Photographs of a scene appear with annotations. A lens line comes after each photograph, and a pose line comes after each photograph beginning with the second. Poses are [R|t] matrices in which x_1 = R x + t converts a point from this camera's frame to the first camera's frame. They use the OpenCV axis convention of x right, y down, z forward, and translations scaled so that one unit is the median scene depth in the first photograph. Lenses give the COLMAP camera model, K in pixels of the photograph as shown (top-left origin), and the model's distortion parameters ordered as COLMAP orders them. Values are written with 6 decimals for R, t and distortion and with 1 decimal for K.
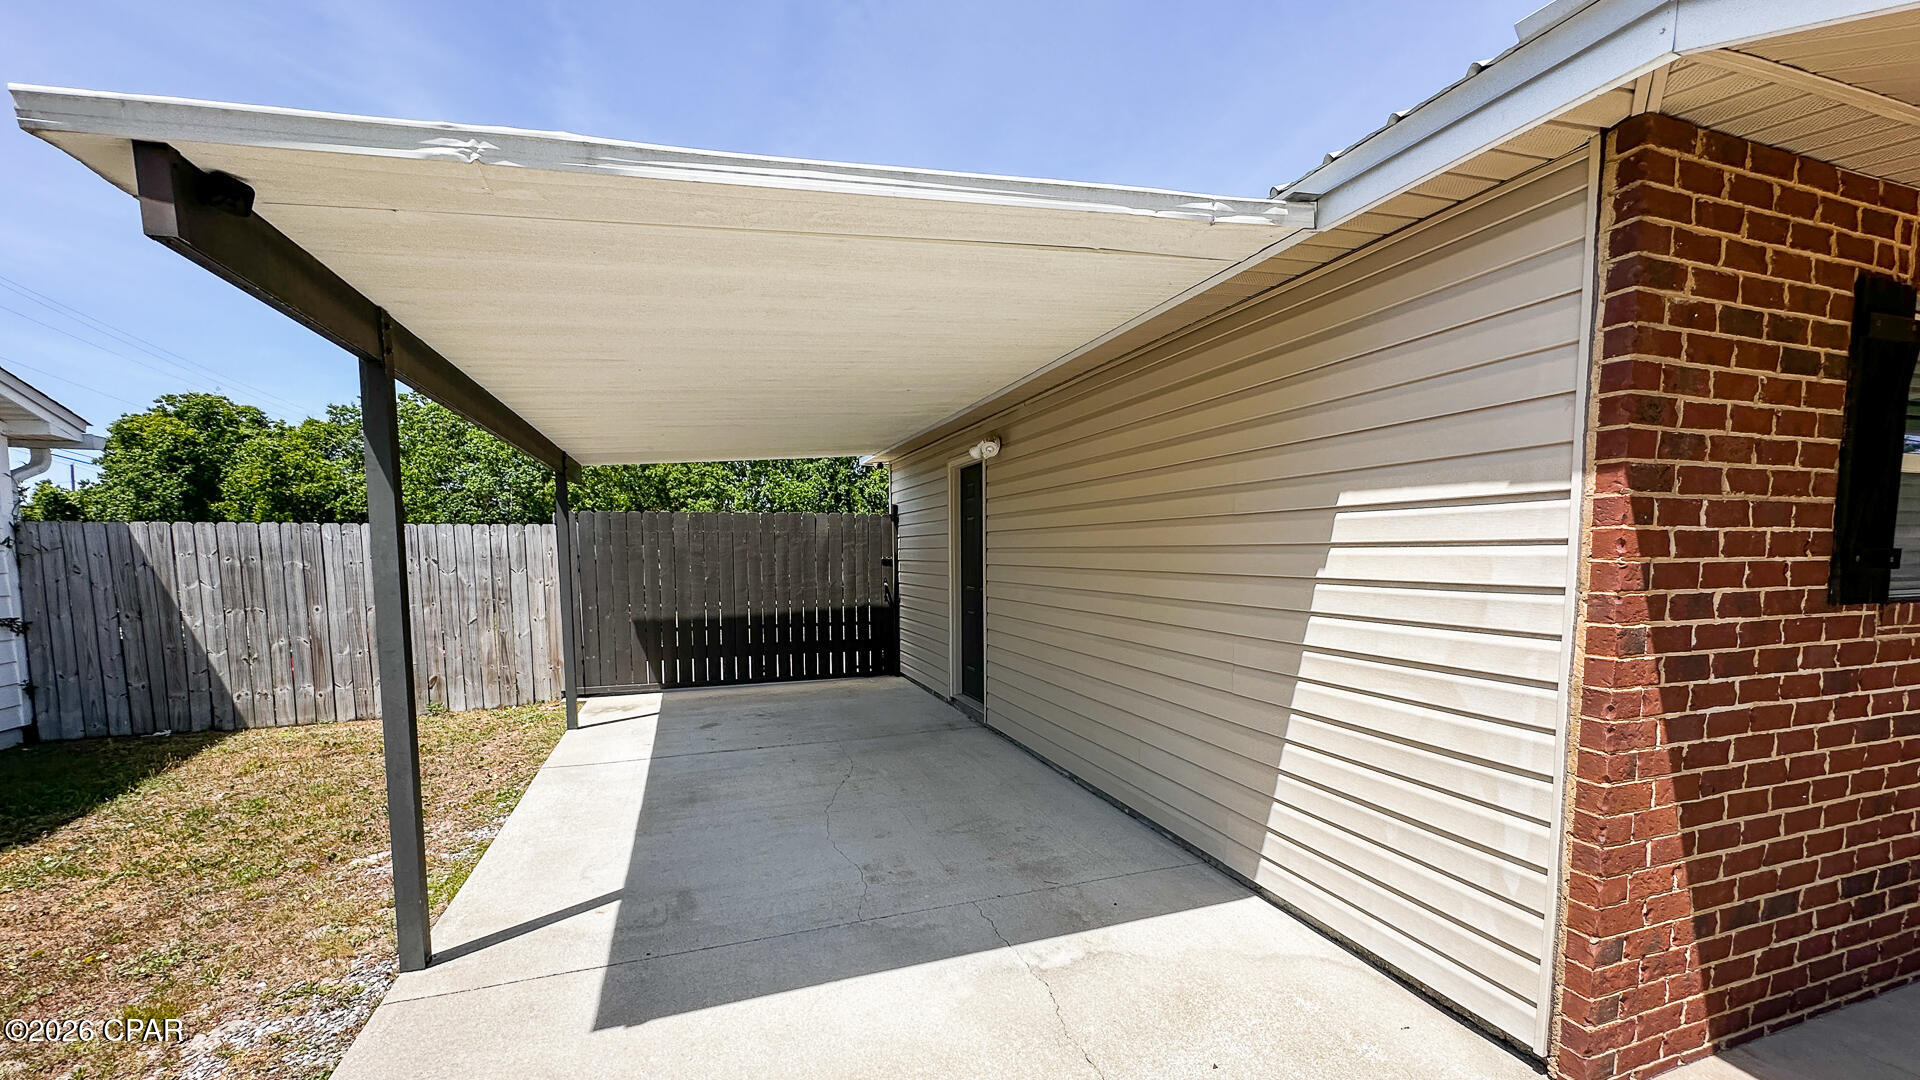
lens RADIAL K [[758.2, 0, 949.9], [0, 758.2, 613.3], [0, 0, 1]] dist [0.000591, 0.000228]
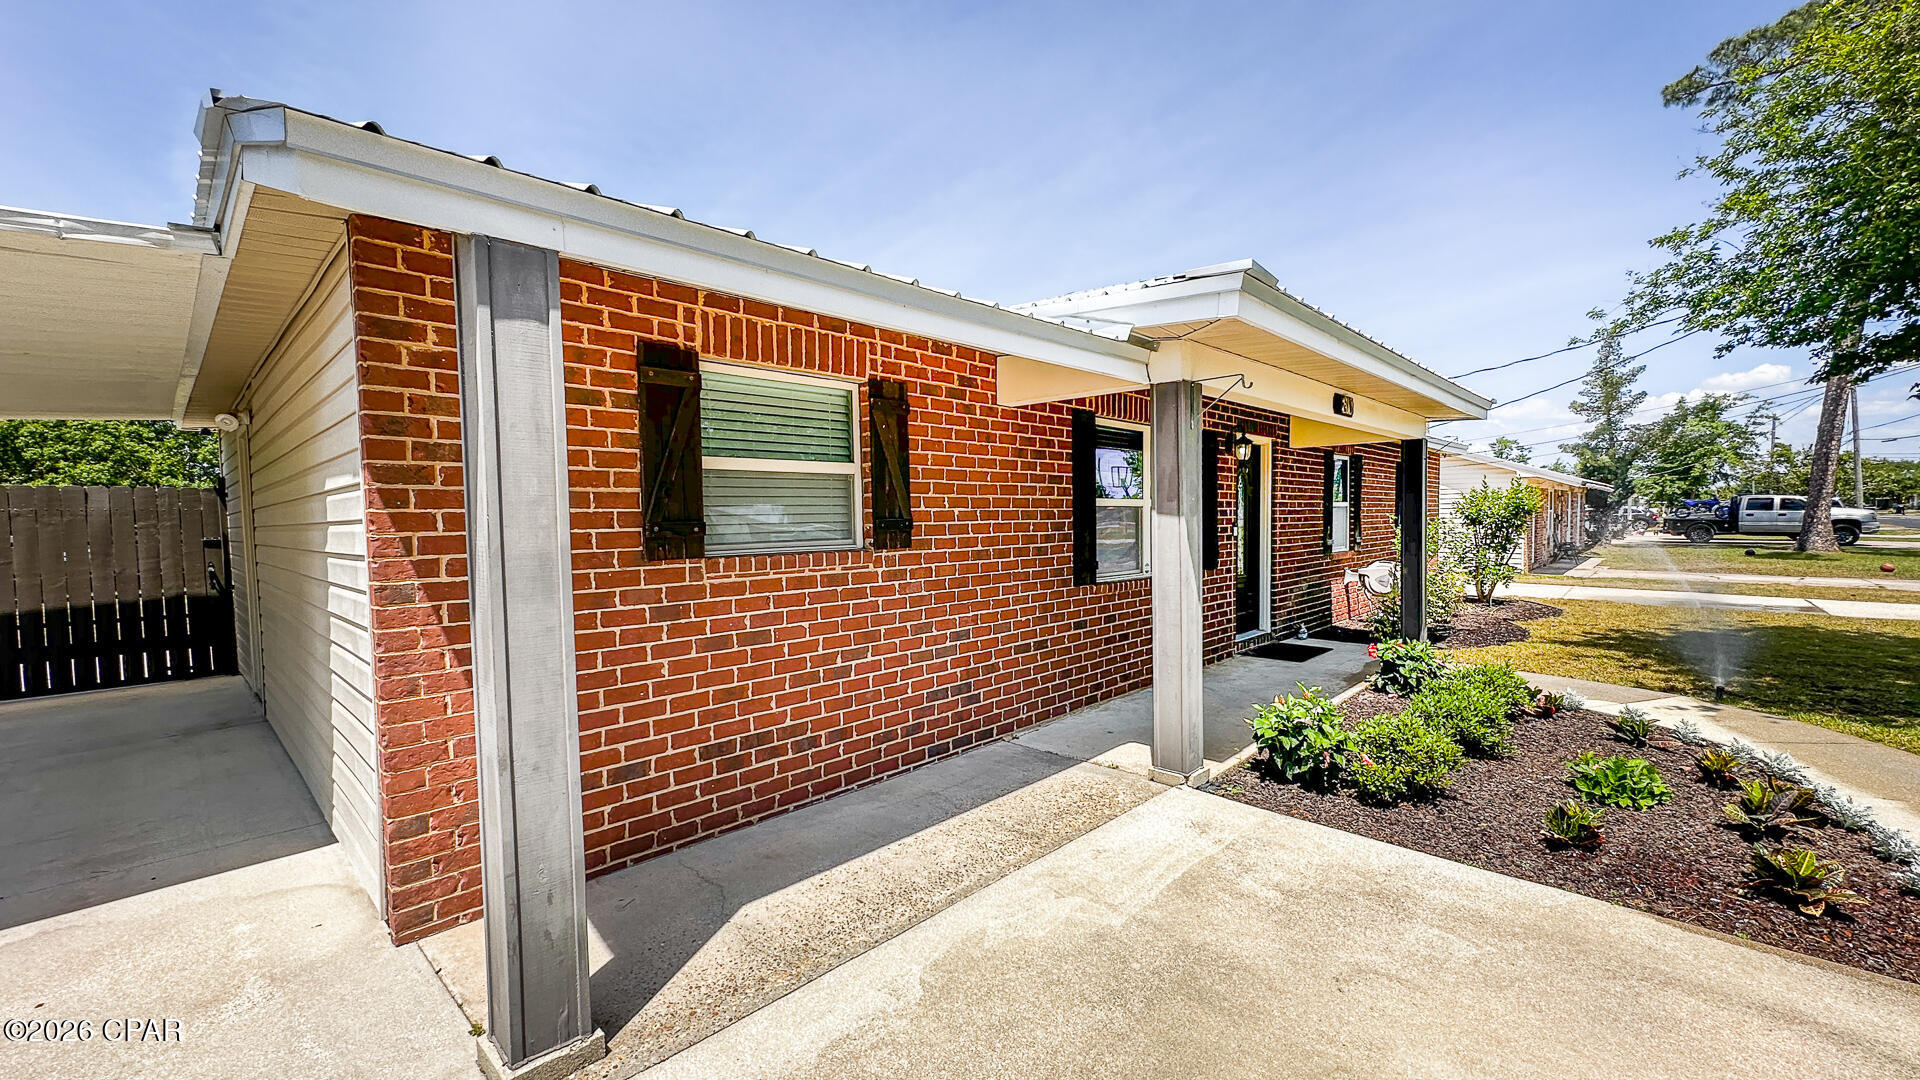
lens RADIAL K [[769.4, 0, 956.5], [0, 769.4, 557.0], [0, 0, 1]] dist [0.000589, 0.000182]
pose [[0.889397, -0.034362, 0.455842, 0.988886], [0.051533, 0.998351, -0.025289, 0.048589], [-0.454221, 0.045983, 0.889701, -0.582000]]
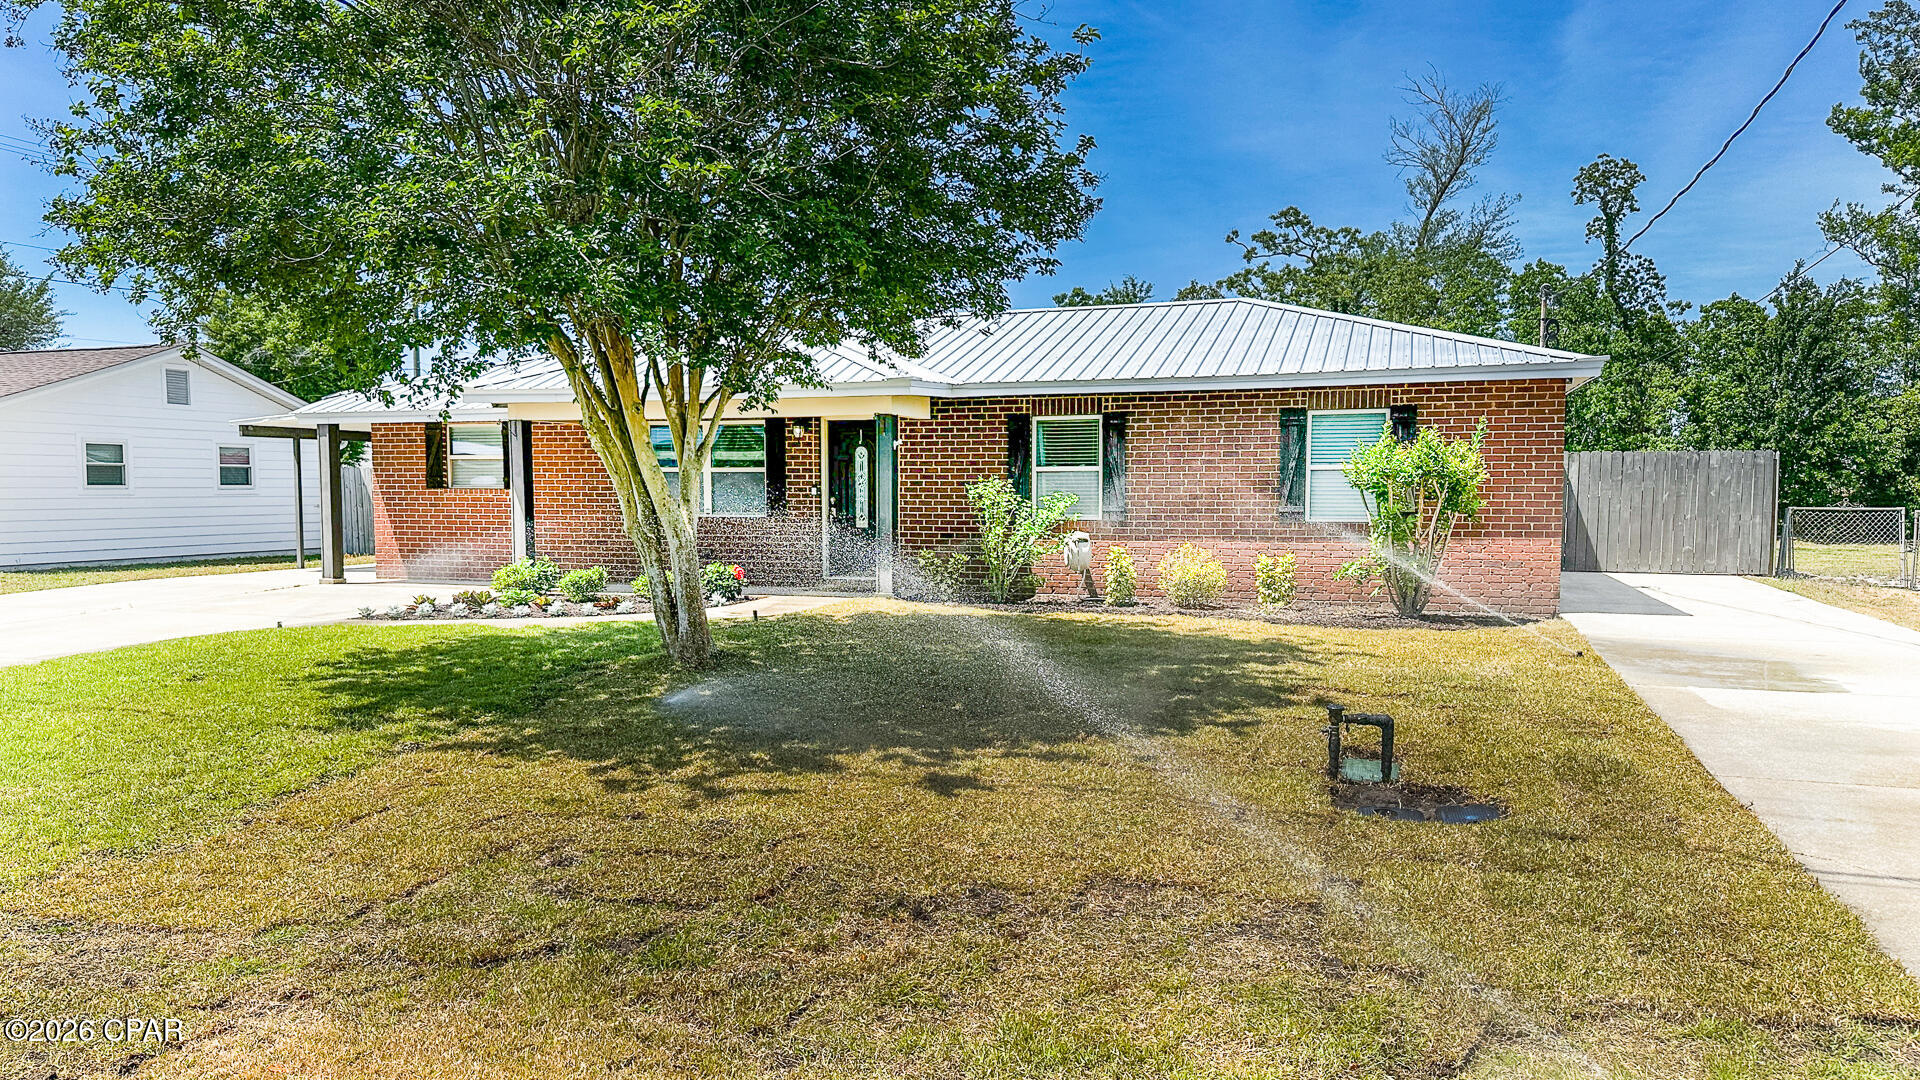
lens RADIAL K [[1314.0, 0, 936.9], [0, 1314.0, 580.0], [0, 0, 1]] dist [0.159675, -0.280029]
pose [[0.792942, 0.045858, -0.607569, 4.234404], [-0.053214, 0.998566, 0.005920, 0.427203], [0.606969, 0.027637, 0.794245, -4.200246]]
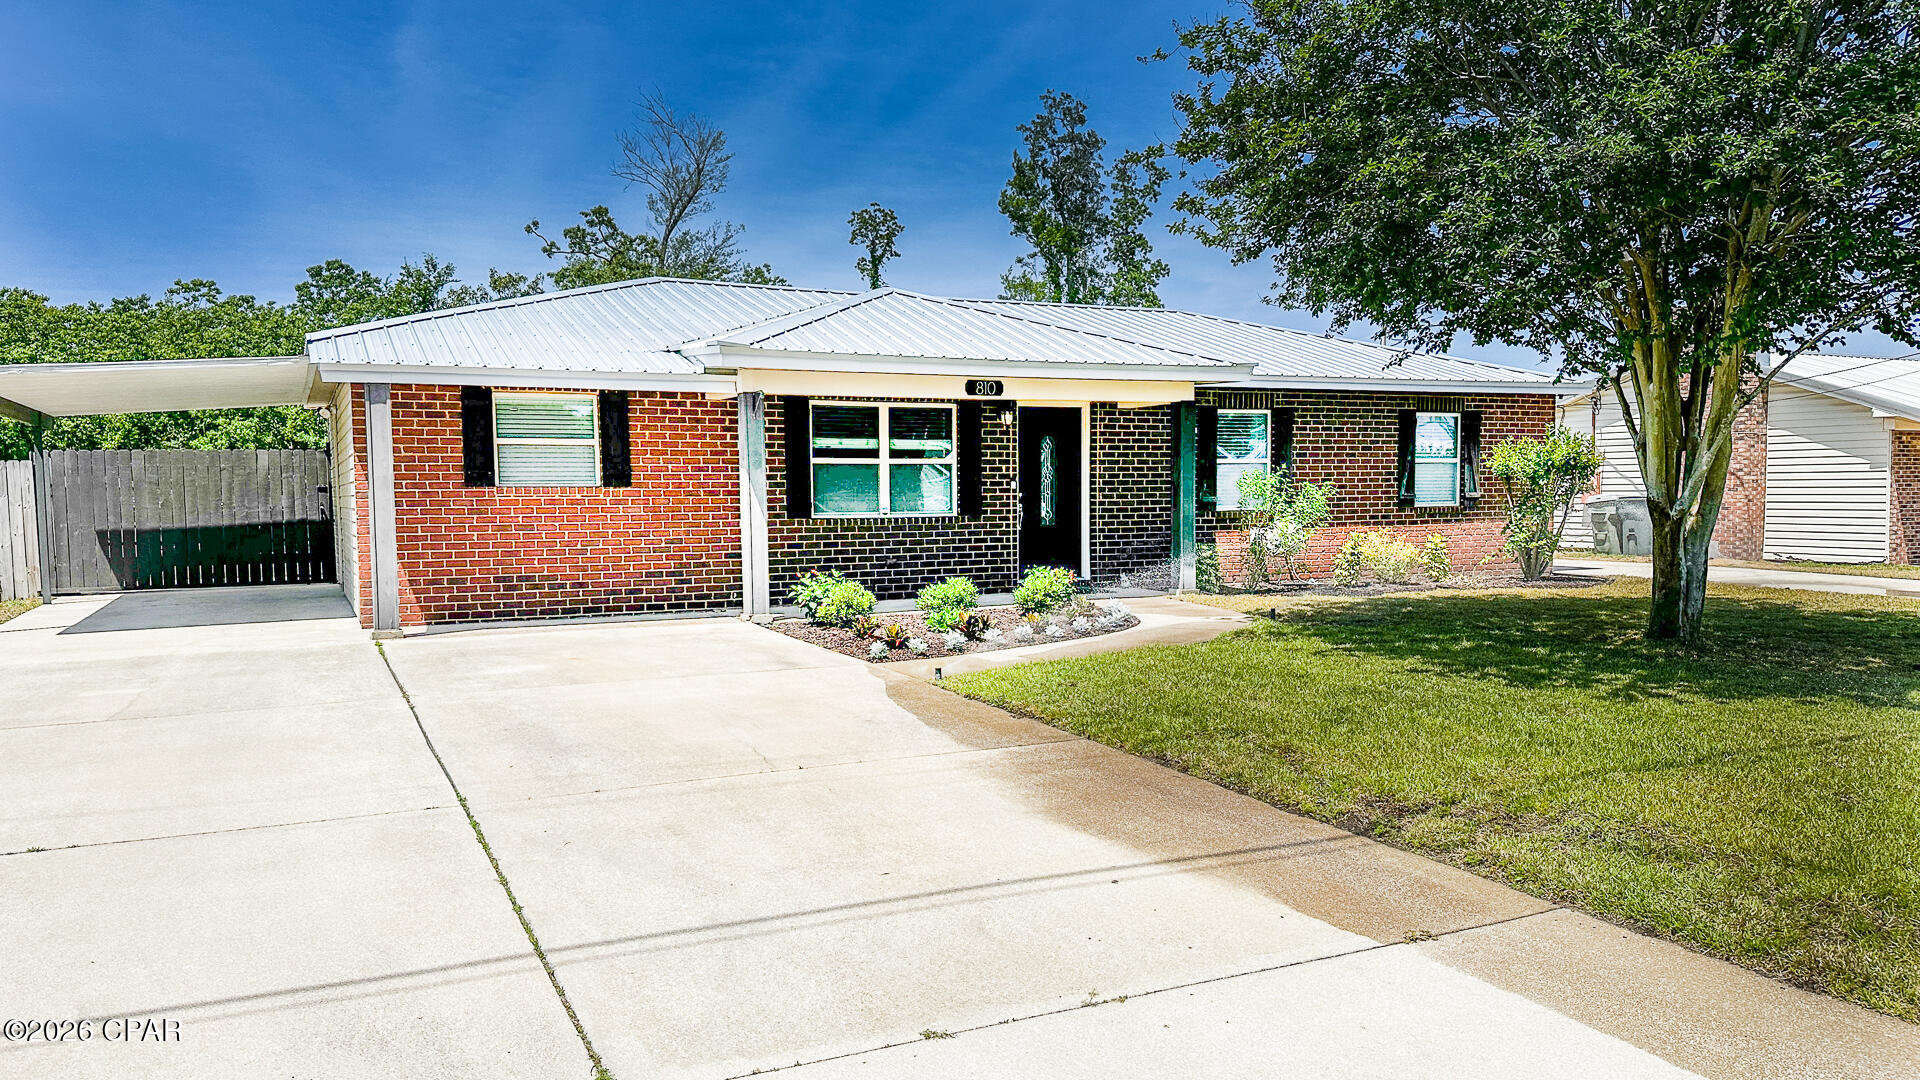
lens RADIAL K [[1314.0, 0, 936.9], [0, 1314.0, 580.0], [0, 0, 1]] dist [0.159675, -0.280029]
pose [[0.993041, -0.015467, 0.116747, 2.335160], [0.017521, 0.999709, -0.016593, 0.475652], [-0.116457, 0.018523, 0.993023, -4.519249]]
